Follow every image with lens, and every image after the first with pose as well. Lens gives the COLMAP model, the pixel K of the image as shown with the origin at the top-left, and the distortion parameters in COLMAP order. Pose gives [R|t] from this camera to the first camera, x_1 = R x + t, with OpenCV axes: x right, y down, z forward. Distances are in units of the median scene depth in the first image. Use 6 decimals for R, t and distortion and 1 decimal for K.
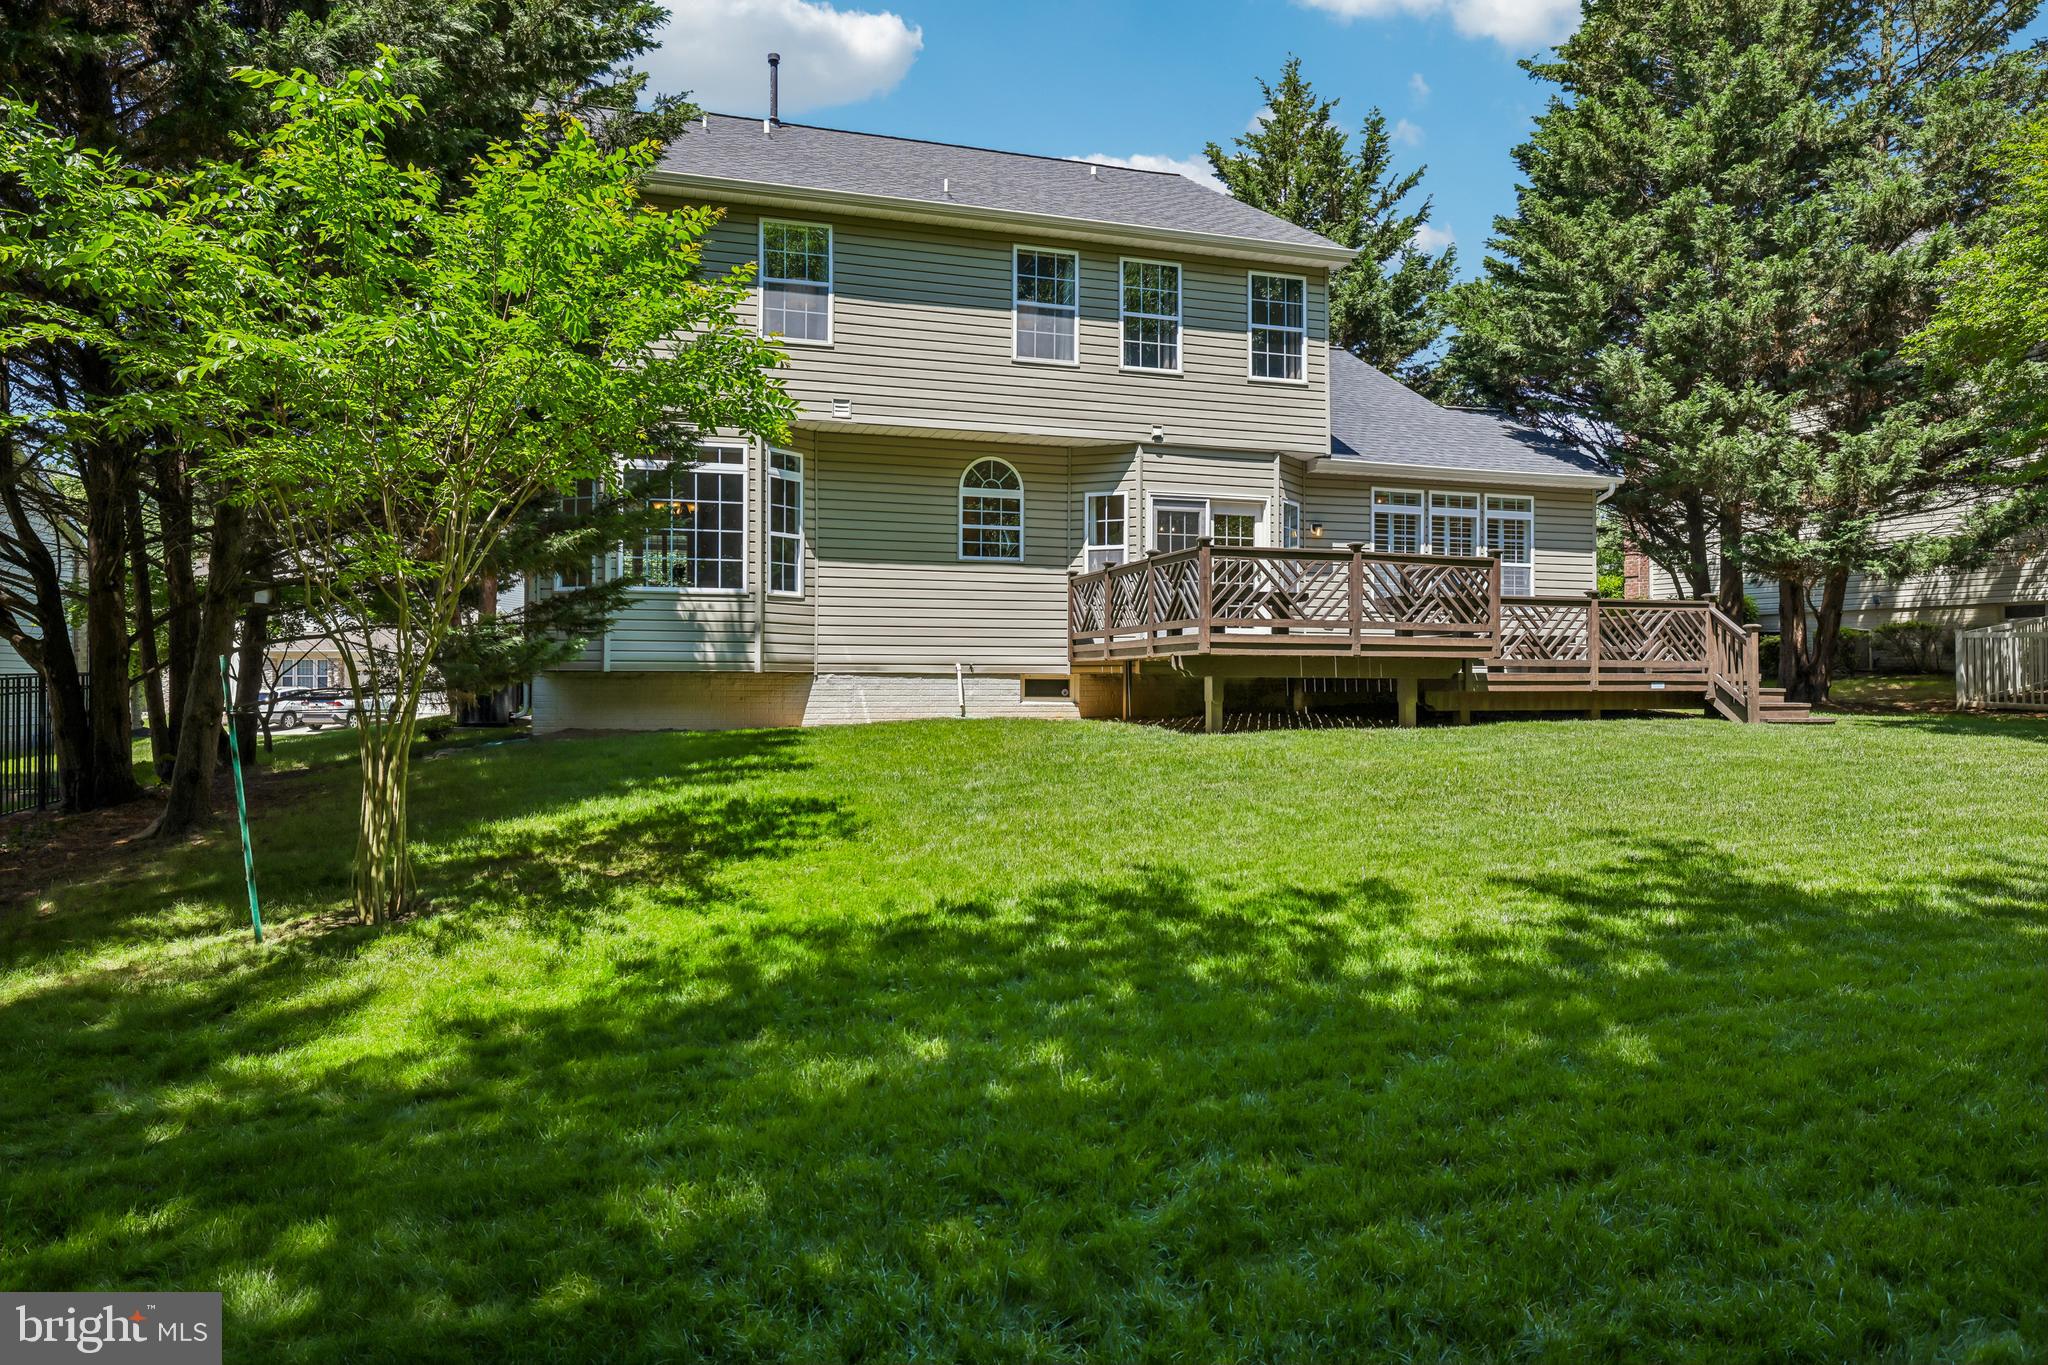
lens RADIAL K [[1239.3, 0, 1024.0], [0, 1239.3, 682.5], [0, 0, 1]] dist [0.002836, -0.001602]
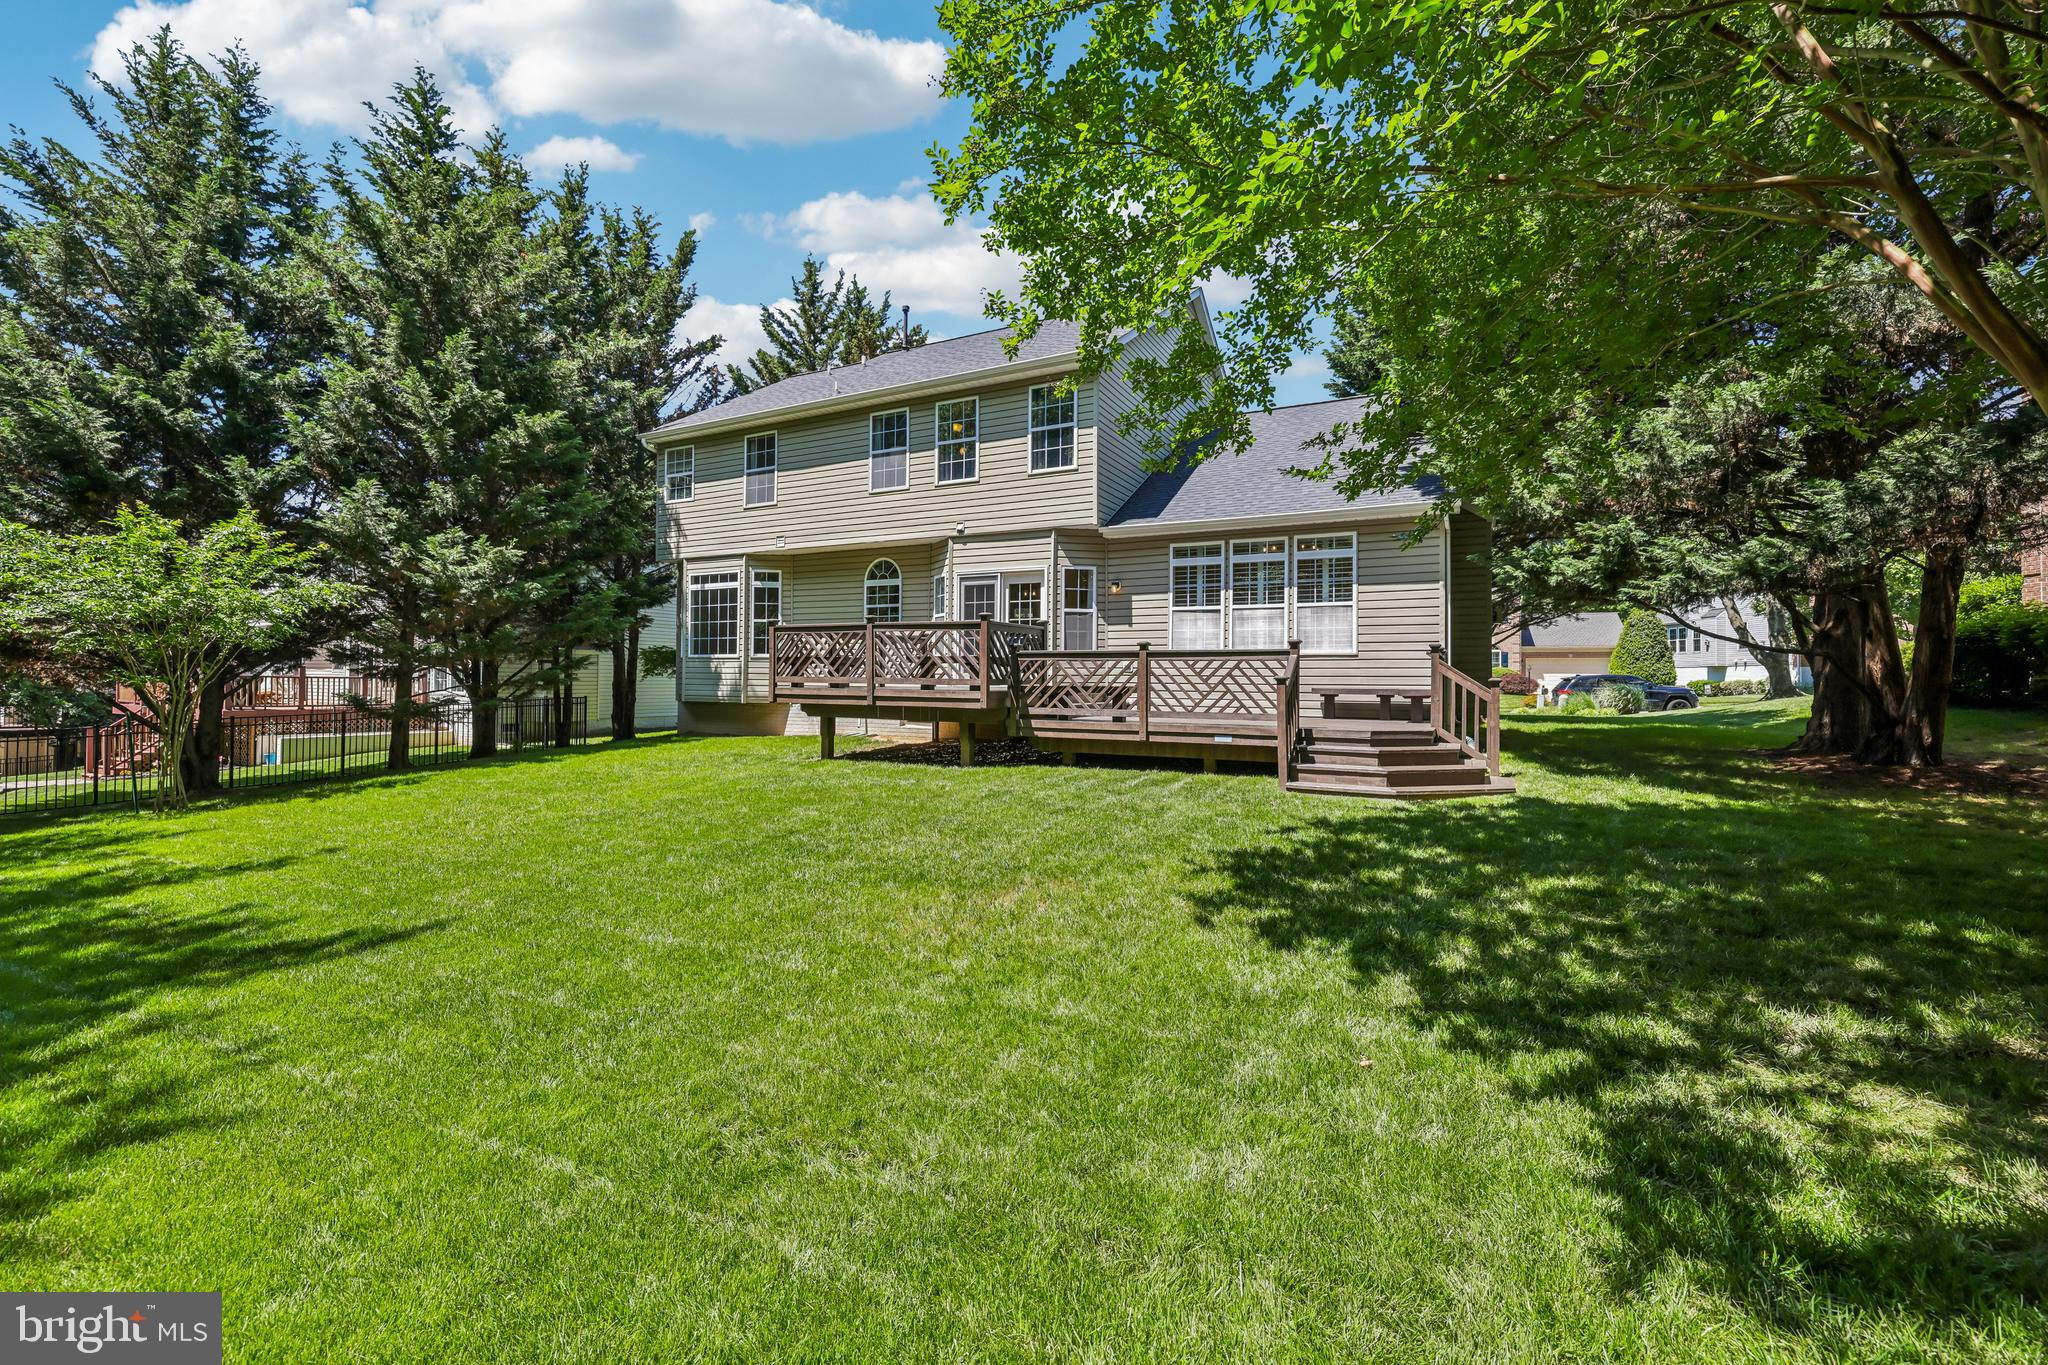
lens RADIAL K [[862.6, 0, 1025.3], [0, 862.6, 676.9], [0, 0, 1]] dist [0.000049, 0.000035]
pose [[0.708815, 0.002345, -0.705390, 0.807179], [-0.004436, 0.999990, -0.001133, -0.040365], [0.705380, 0.003932, 0.708818, 0.393335]]
